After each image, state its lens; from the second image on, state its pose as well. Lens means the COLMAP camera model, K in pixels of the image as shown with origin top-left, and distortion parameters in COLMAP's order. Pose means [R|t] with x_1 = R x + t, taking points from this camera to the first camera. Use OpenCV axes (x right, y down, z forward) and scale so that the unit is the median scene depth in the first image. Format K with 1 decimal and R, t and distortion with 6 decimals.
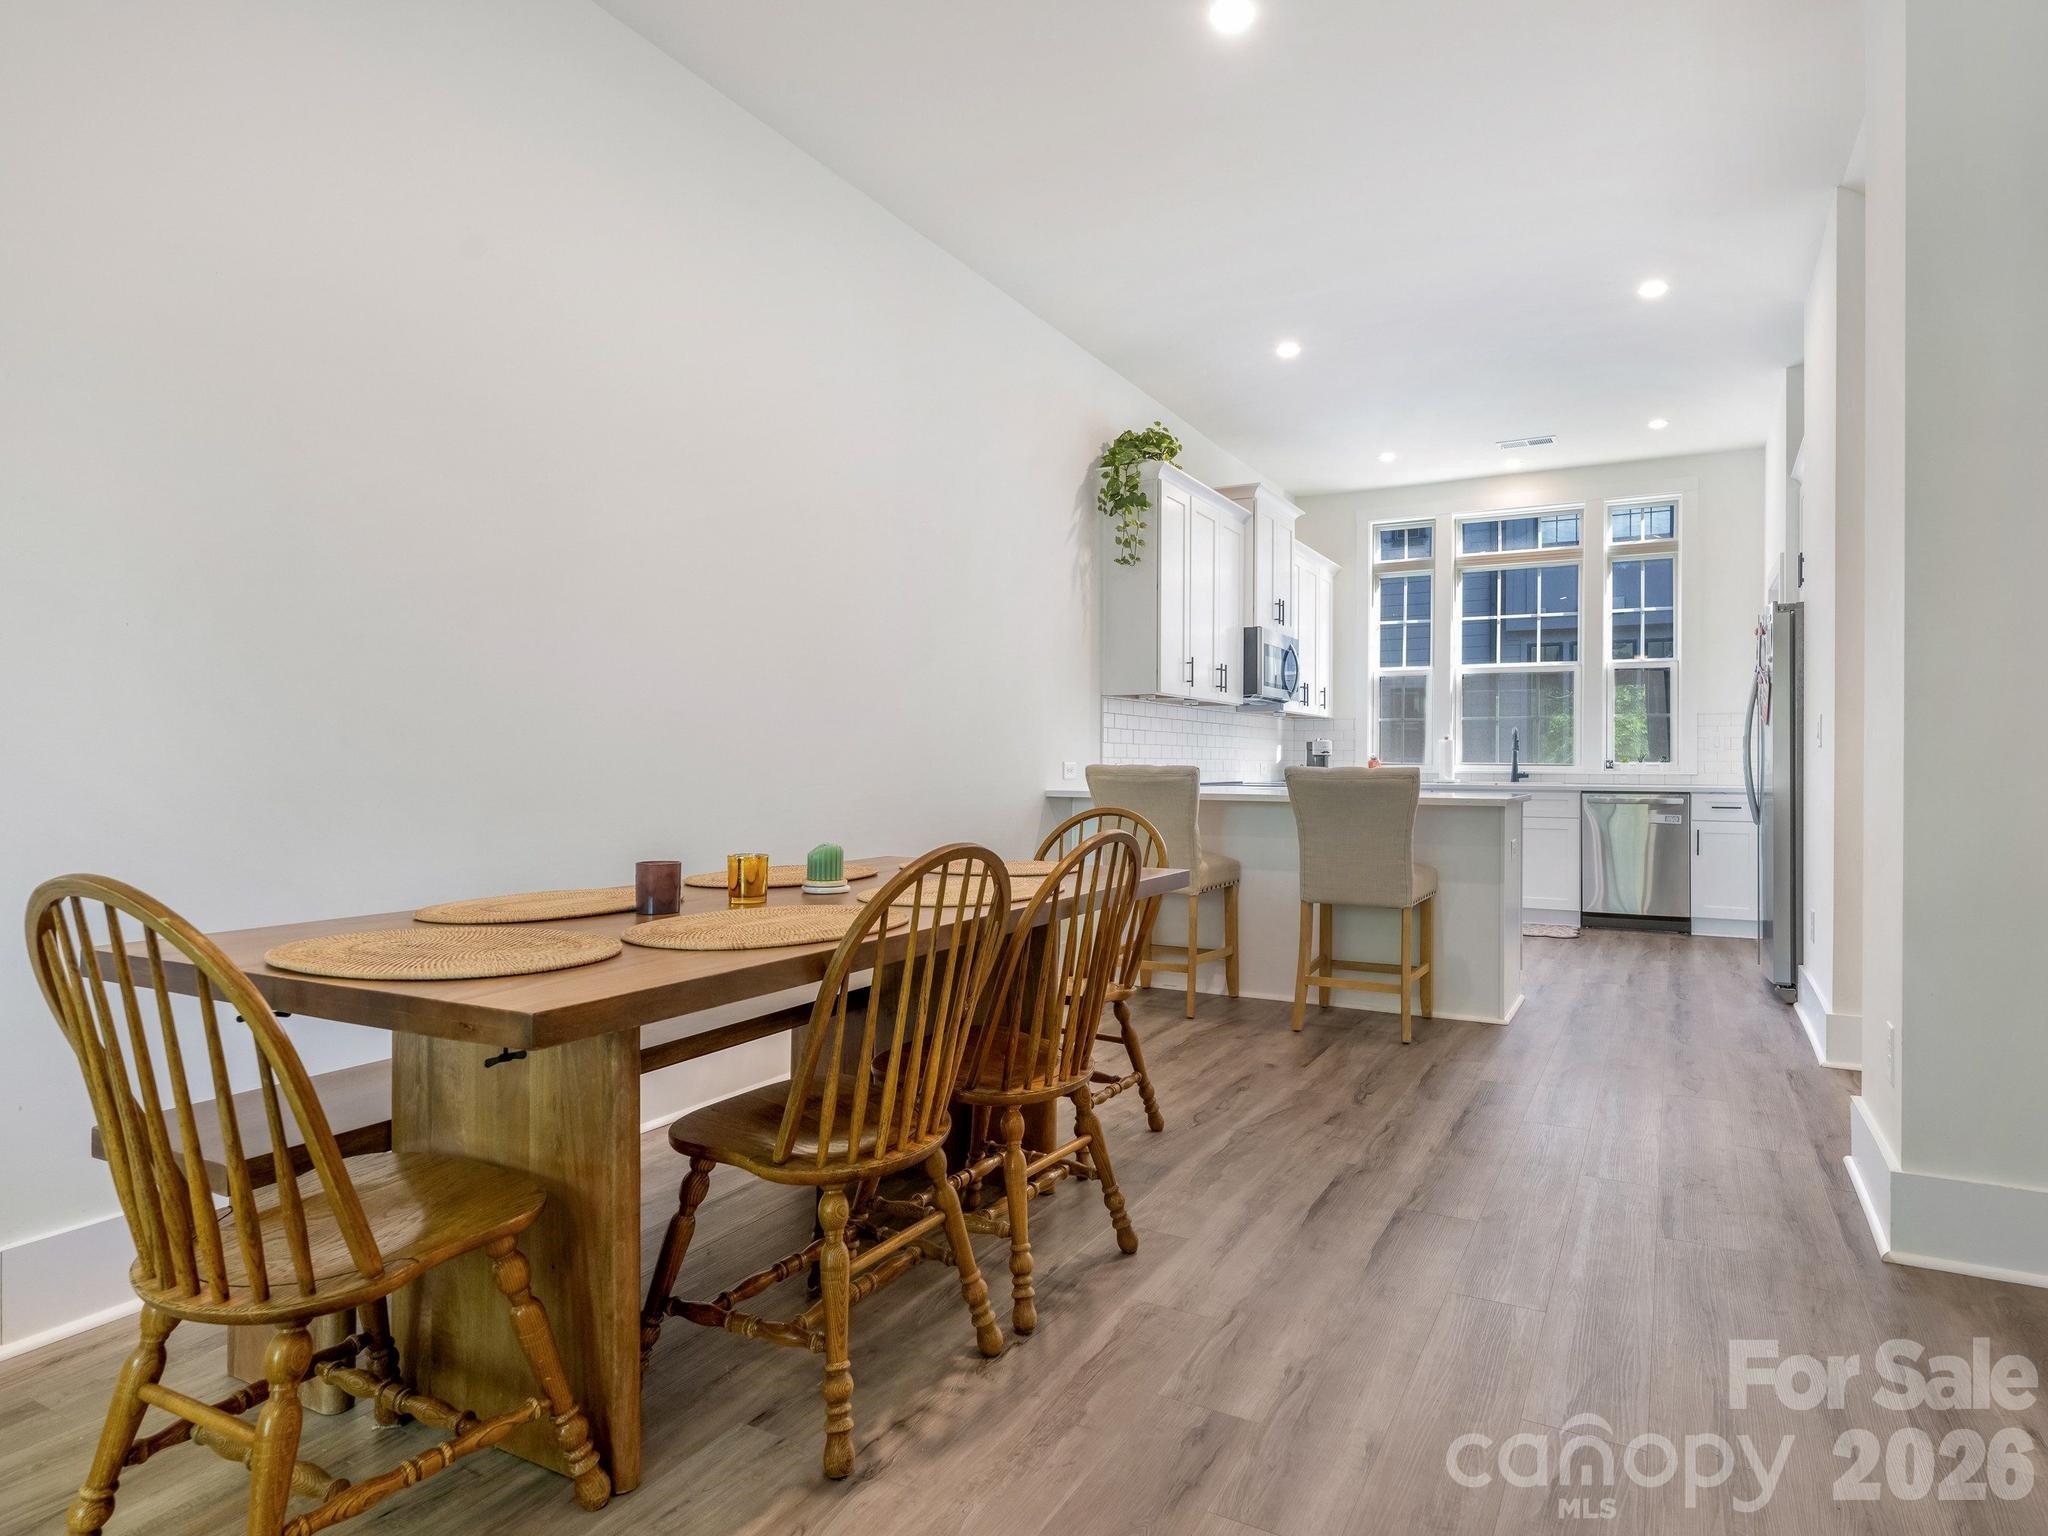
lens RADIAL K [[1161.6, 0, 1067.3], [0, 1161.6, 772.8], [0, 0, 1]] dist [-0.000586, -0.000016]
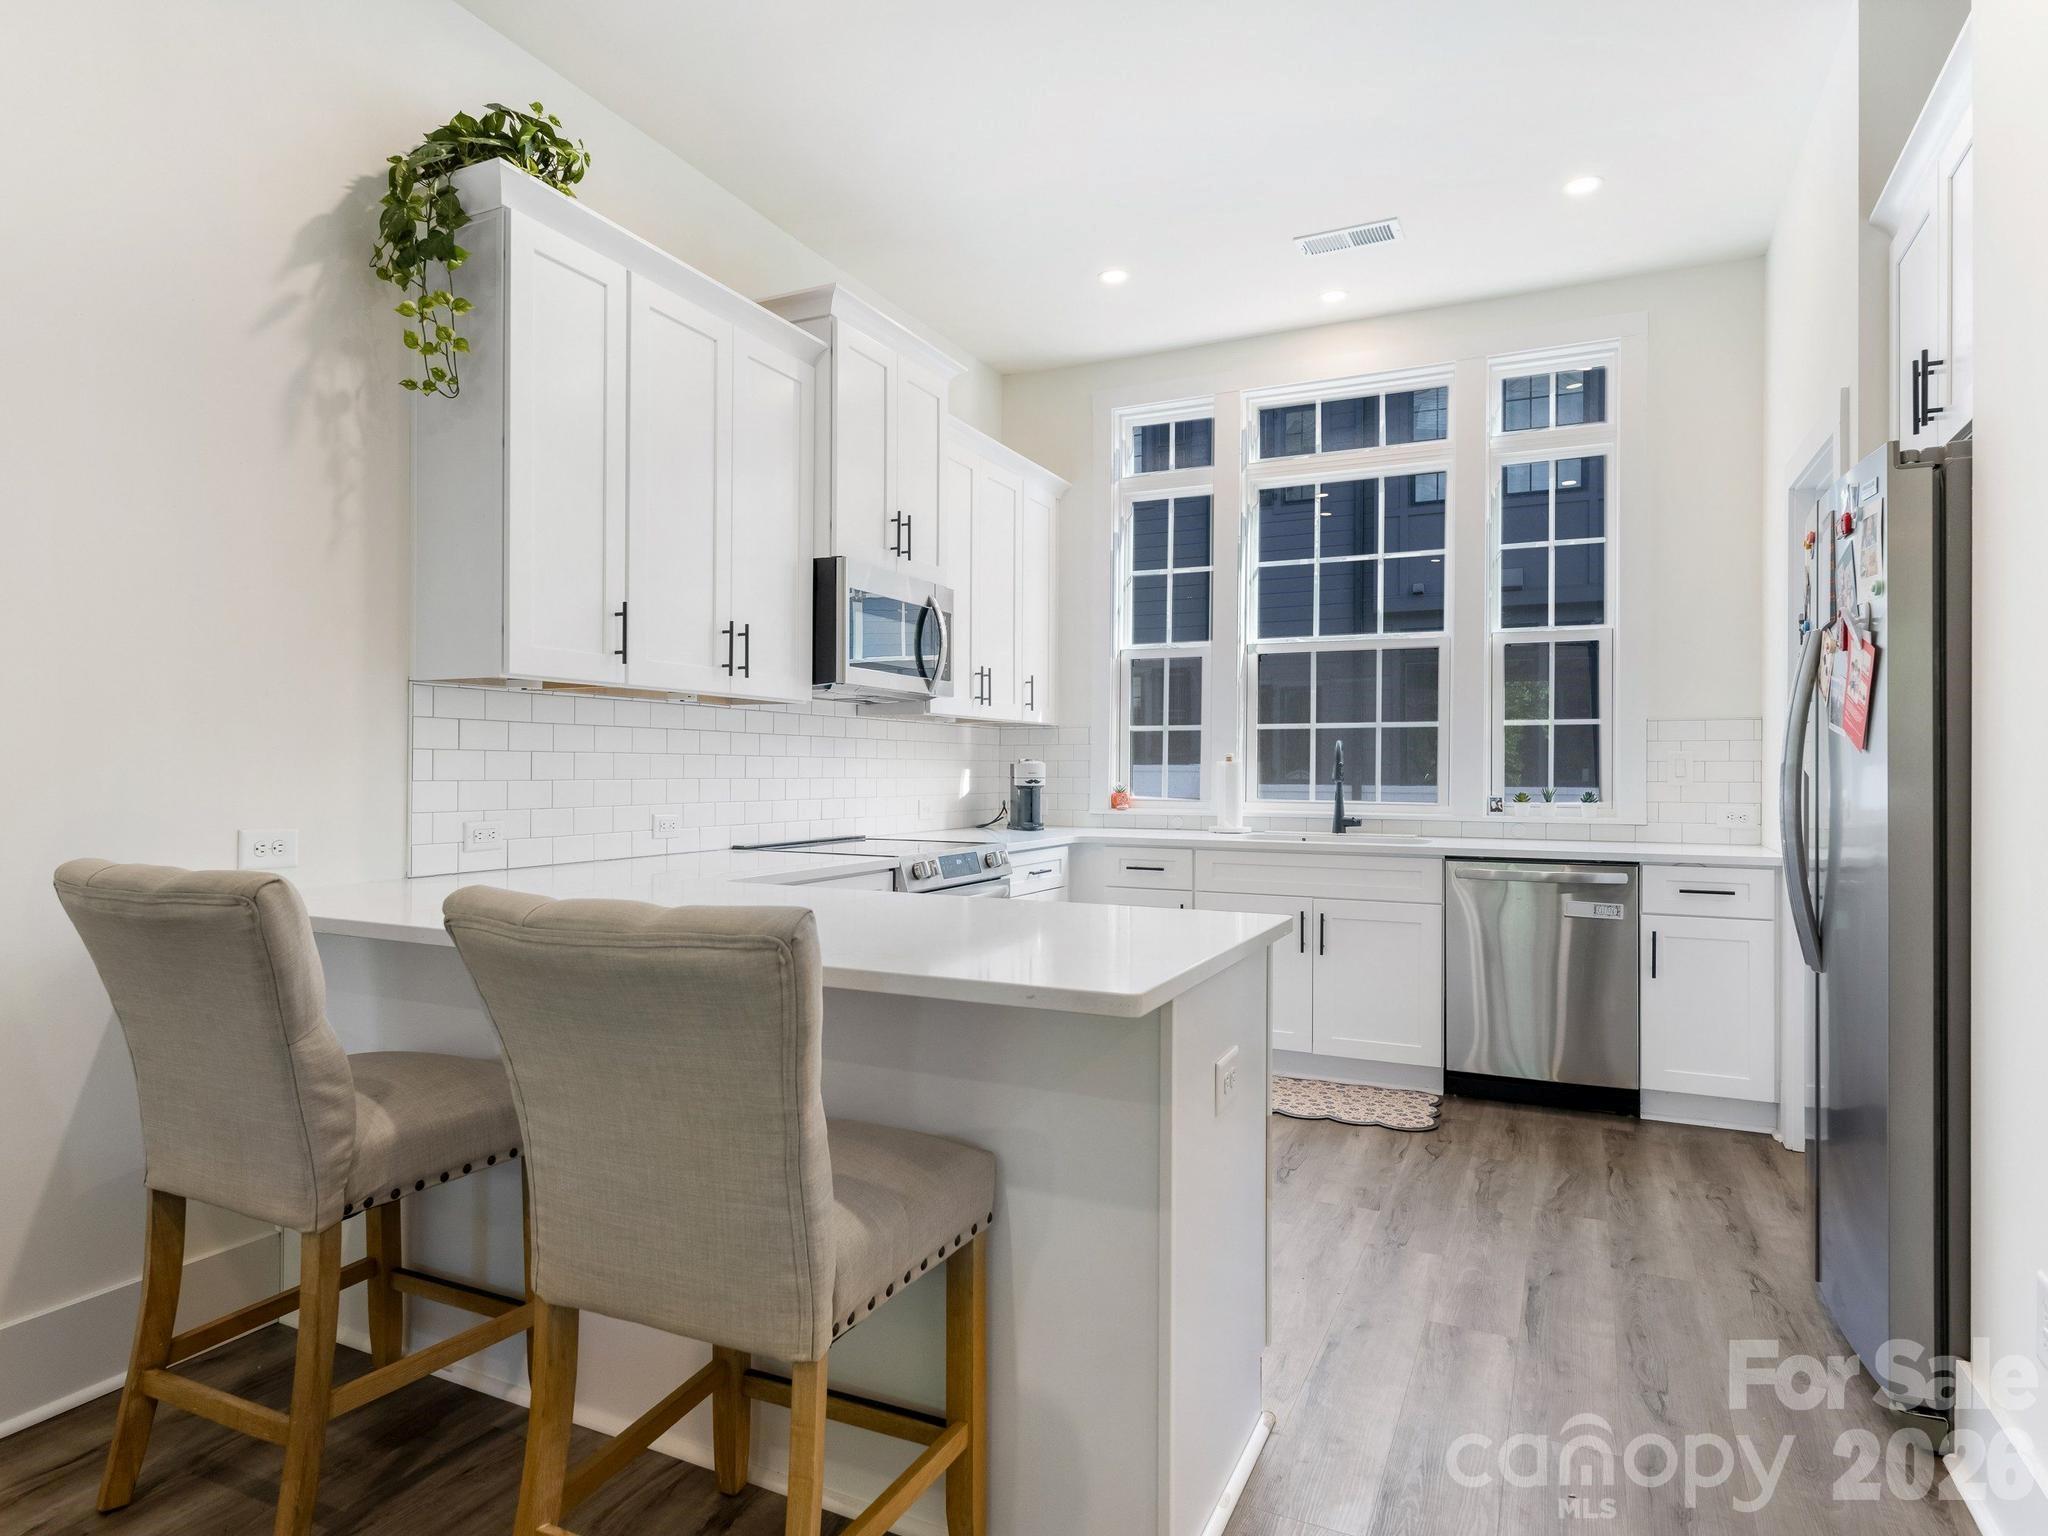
lens RADIAL K [[1203.5, 0, 959.1], [0, 1203.5, 773.0], [0, 0, 1]] dist [0.001415, 0.000908]
pose [[0.999965, 0.001140, 0.008324, 0.185529], [-0.001110, 0.999993, -0.003645, -0.020730], [-0.008328, 0.003636, 0.999959, 0.382903]]
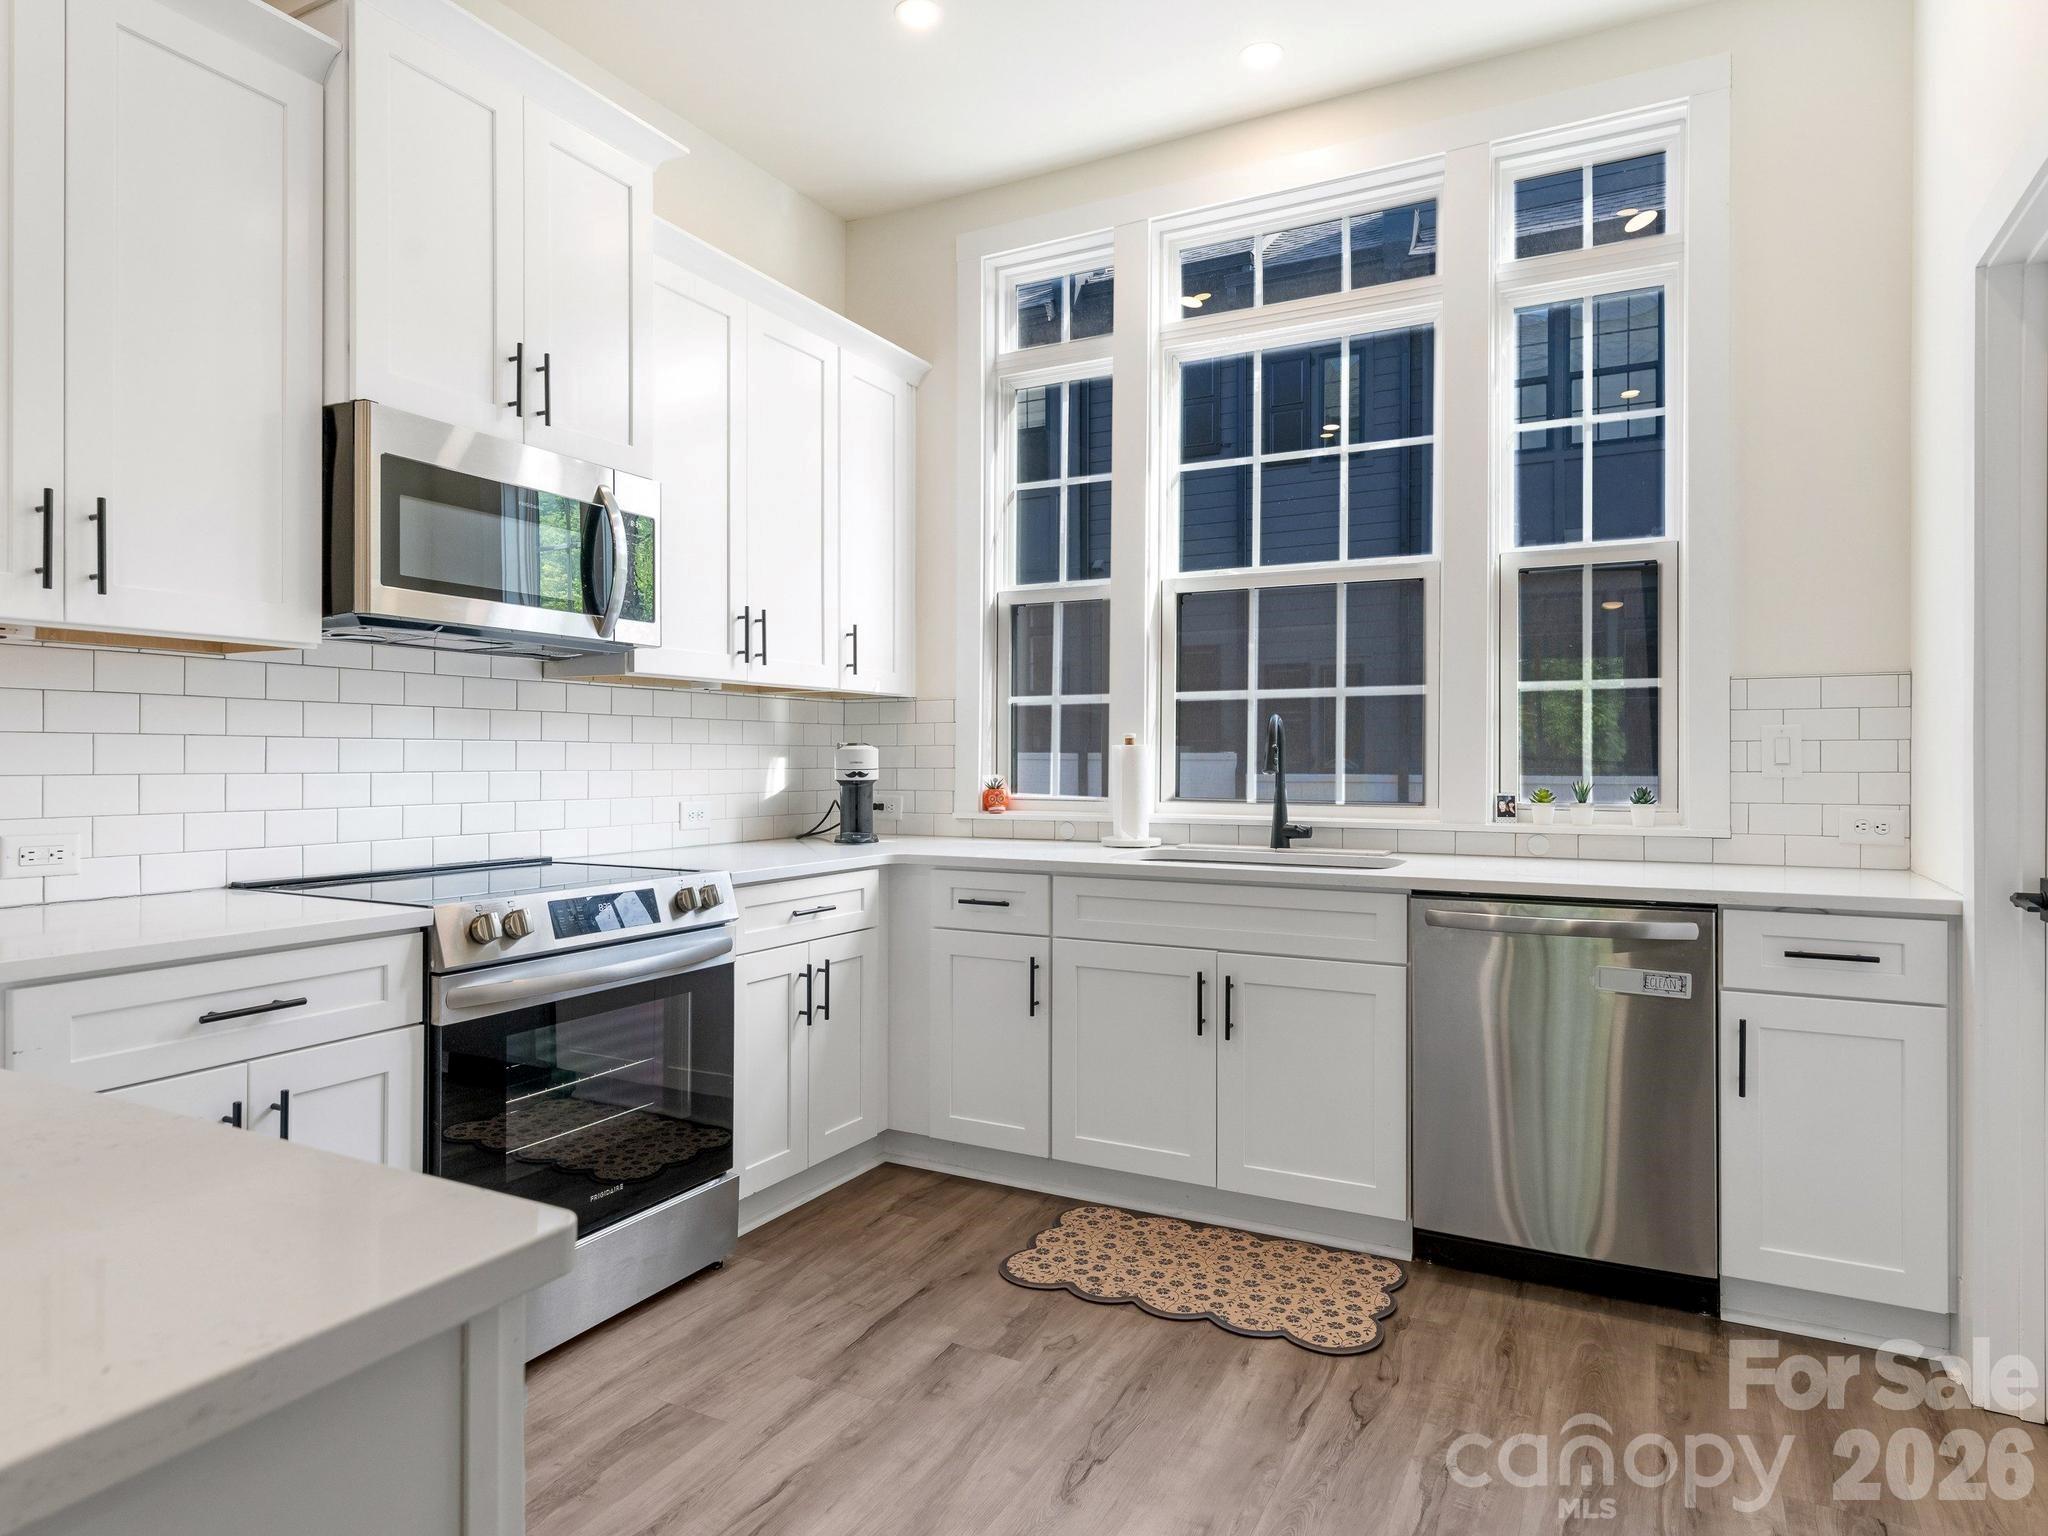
lens RADIAL K [[1189.4, 0, 1024.0], [0, 1189.4, 768.0], [0, 0, 1]] dist [-0.000422, -0.000068]
pose [[0.999948, -0.002936, -0.009803, 0.301321], [0.002944, 0.999995, 0.000748, -0.021158], [0.009801, -0.000777, 0.999952, 0.581013]]
